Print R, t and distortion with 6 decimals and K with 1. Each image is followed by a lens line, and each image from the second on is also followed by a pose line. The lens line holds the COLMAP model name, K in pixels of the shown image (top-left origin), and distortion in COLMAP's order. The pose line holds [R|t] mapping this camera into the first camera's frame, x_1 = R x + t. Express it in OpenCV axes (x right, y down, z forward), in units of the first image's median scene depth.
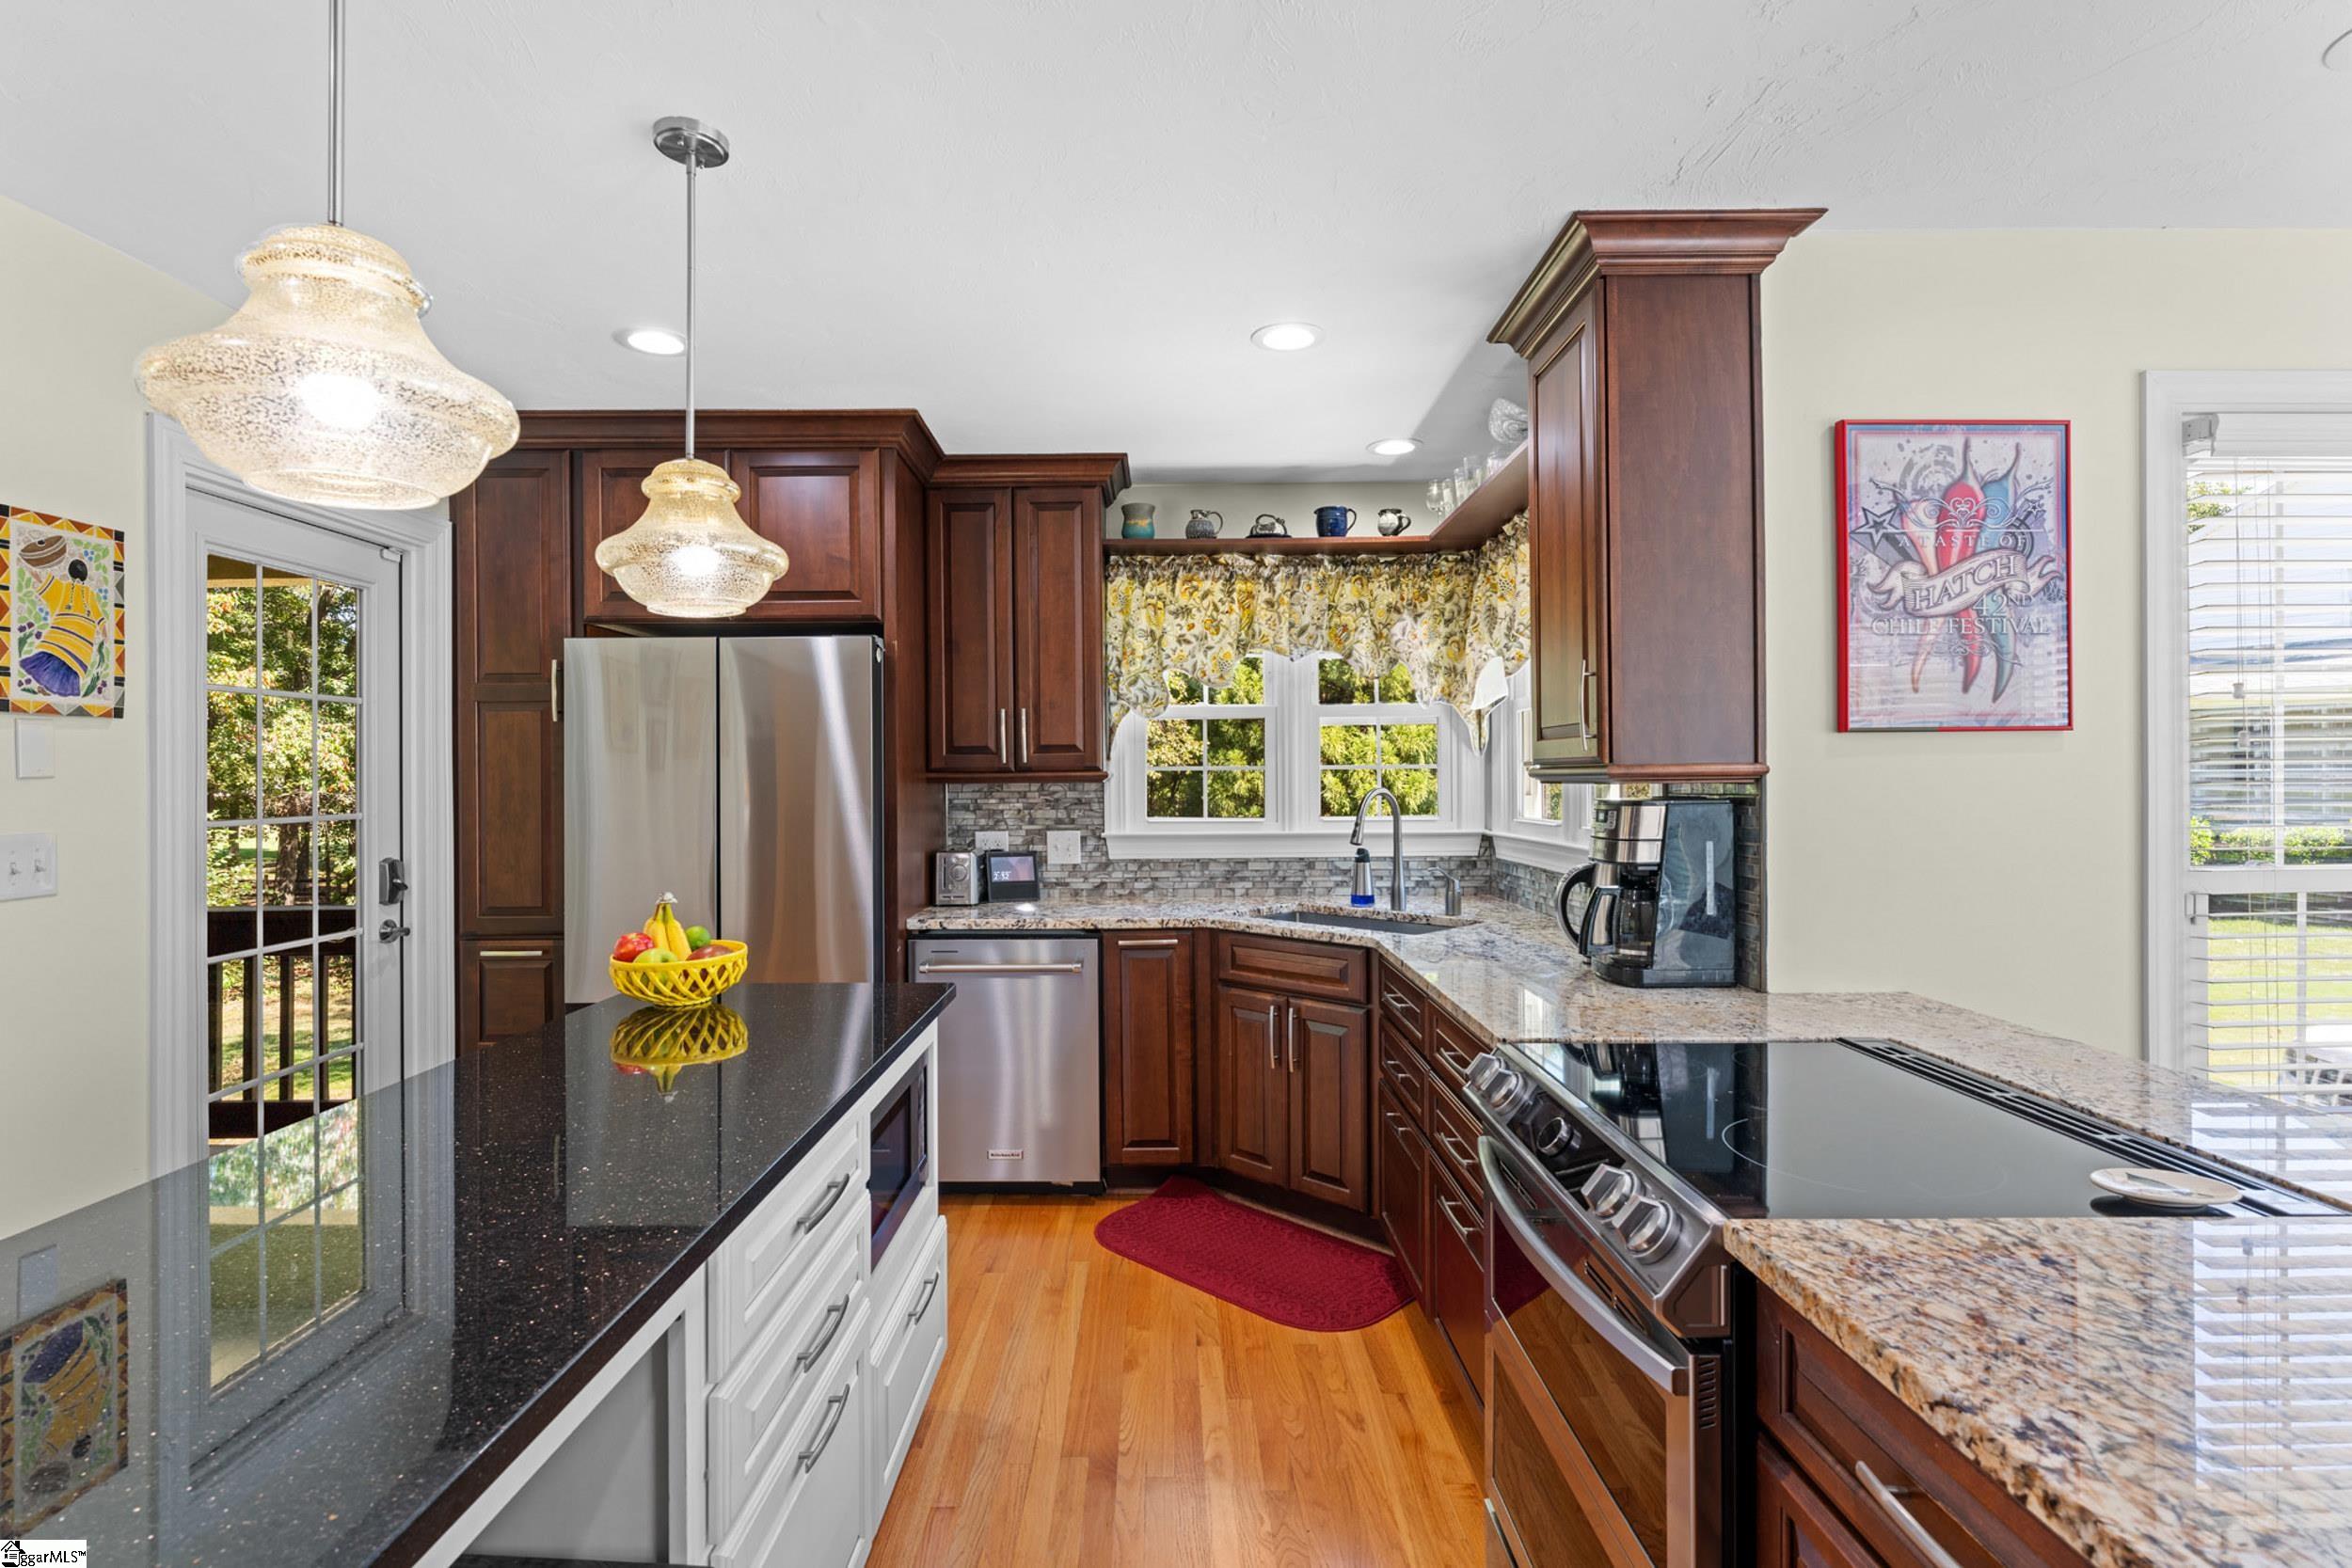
lens RADIAL K [[1110.7, 0, 1176.0], [0, 1110.7, 784.0], [0, 0, 1]] dist [-0.003893, -0.000409]
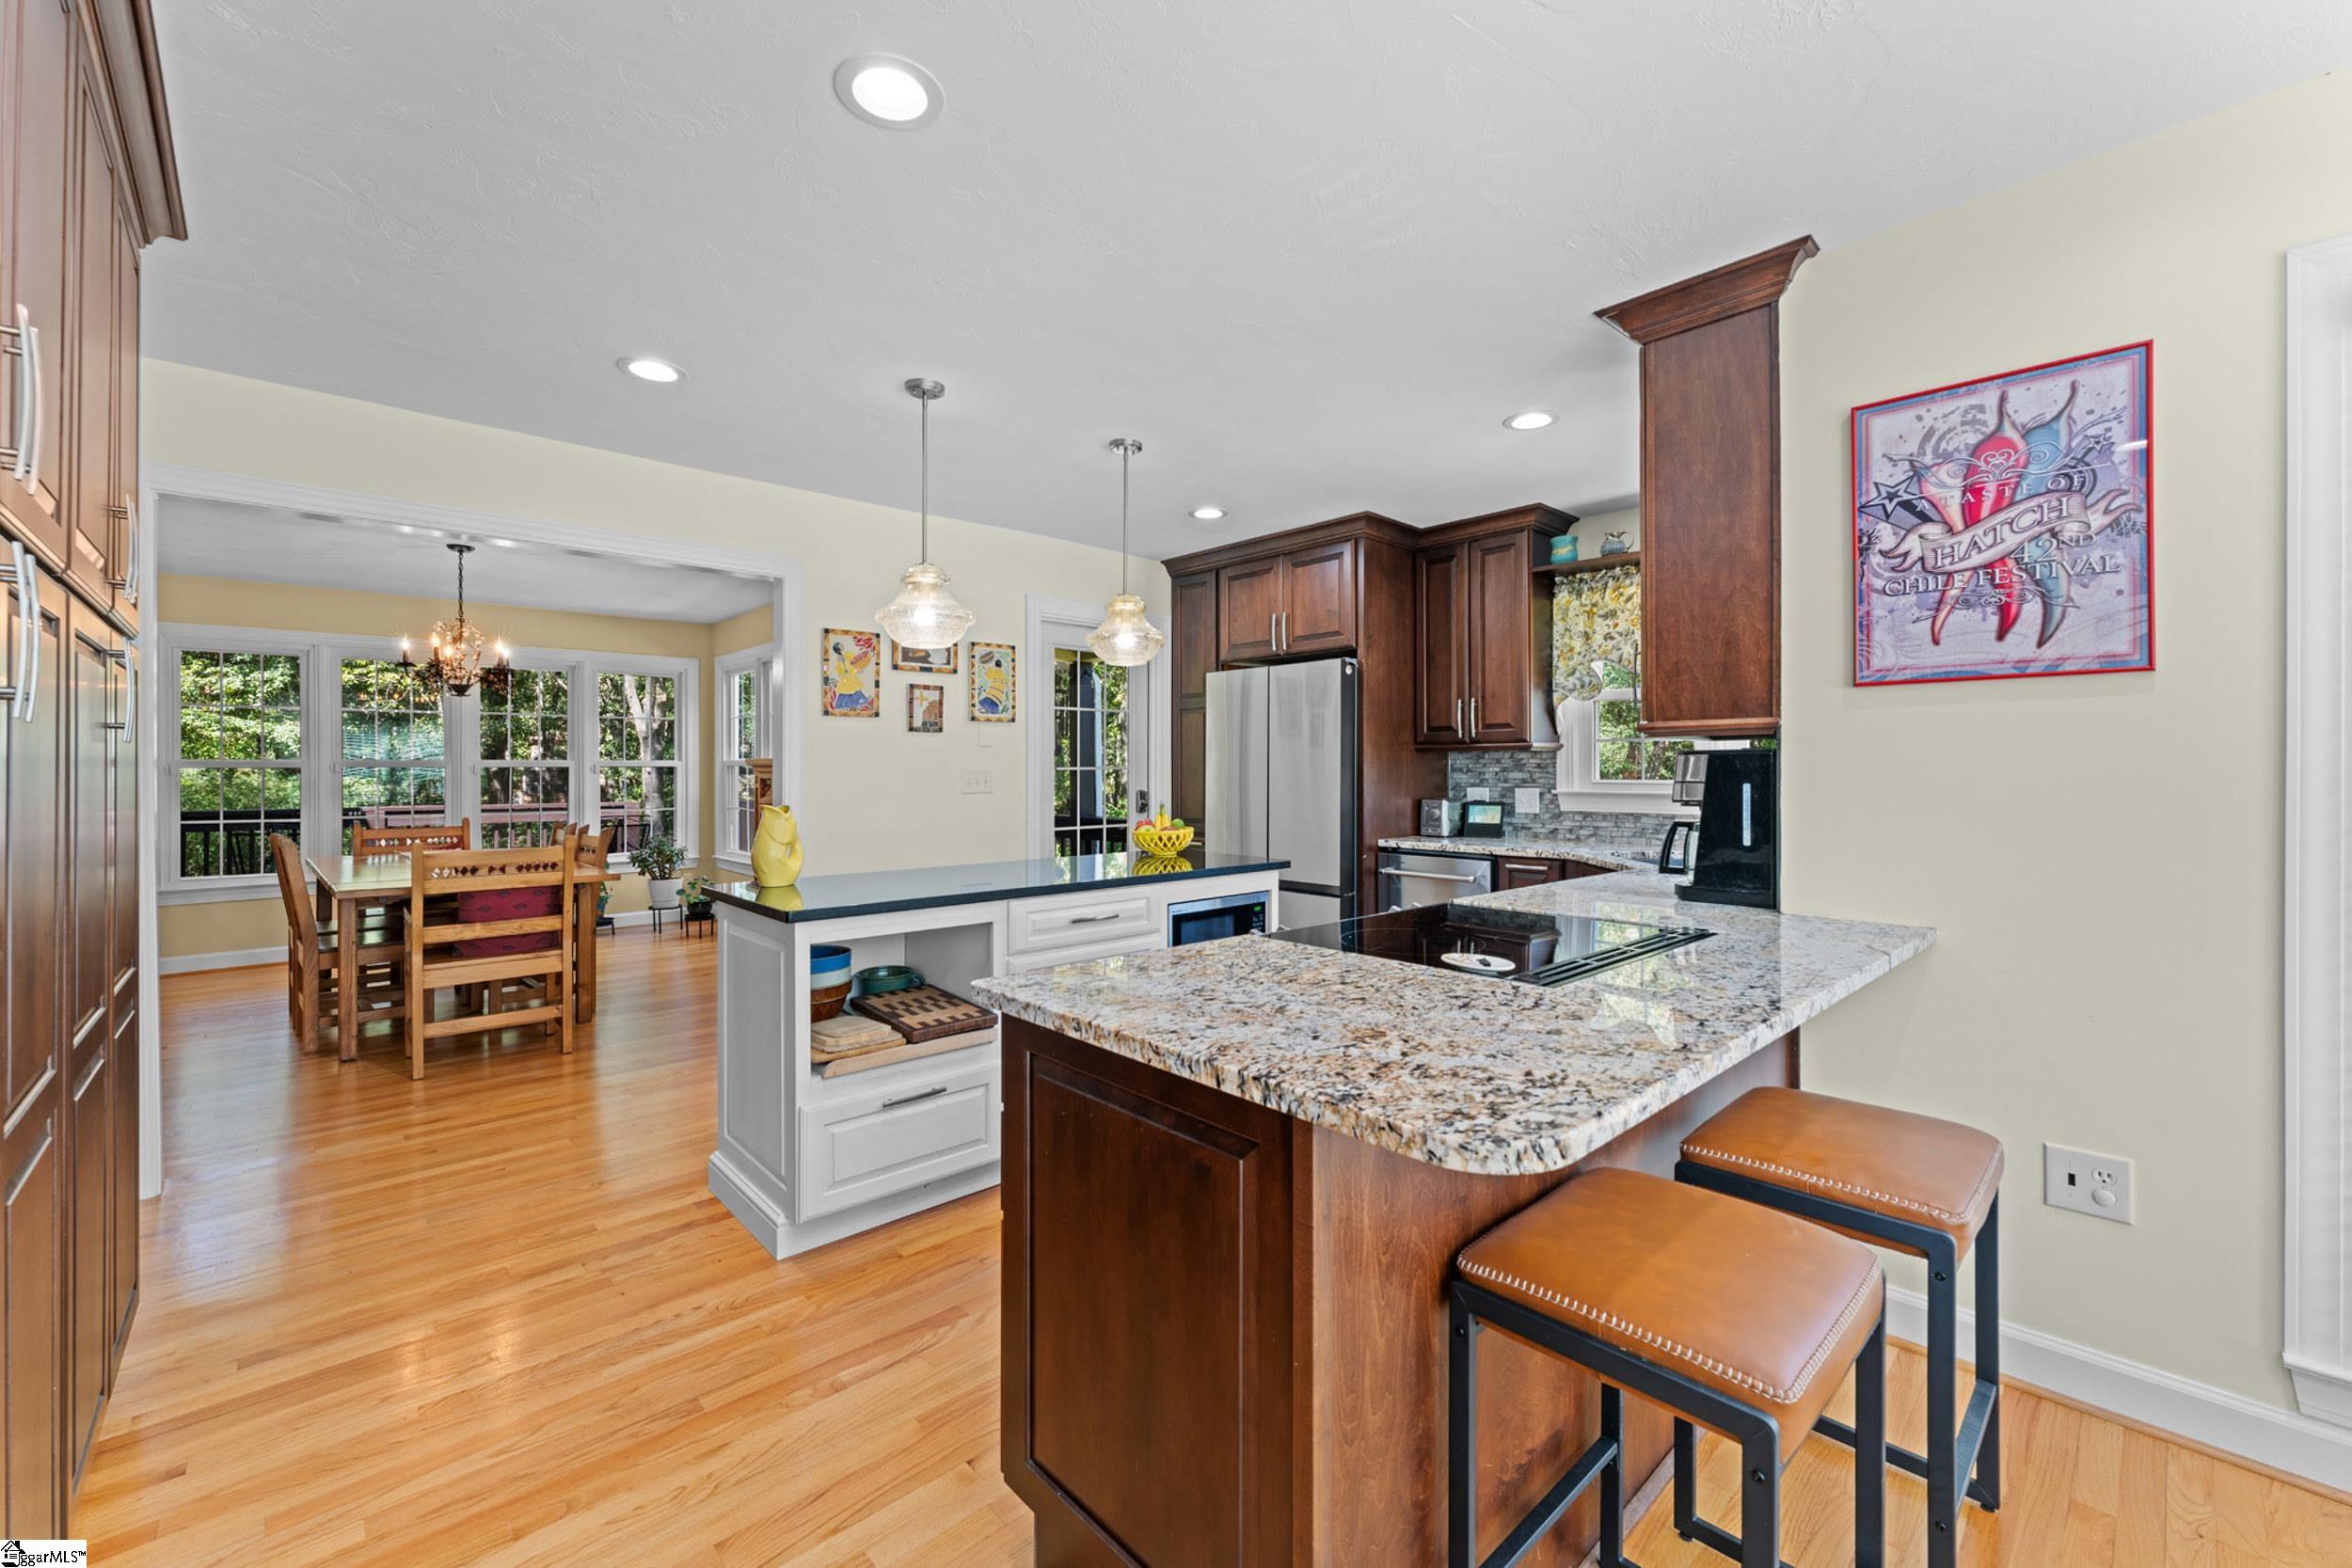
lens RADIAL K [[956.6, 0, 1176.0], [0, 956.6, 784.0], [0, 0, 1]] dist [-0.008040, -0.000053]
pose [[0.671347, 0.016319, -0.740963, 0.852447], [-0.007584, 0.999856, 0.015149, 0.041935], [0.741104, -0.004551, 0.671374, -0.152757]]
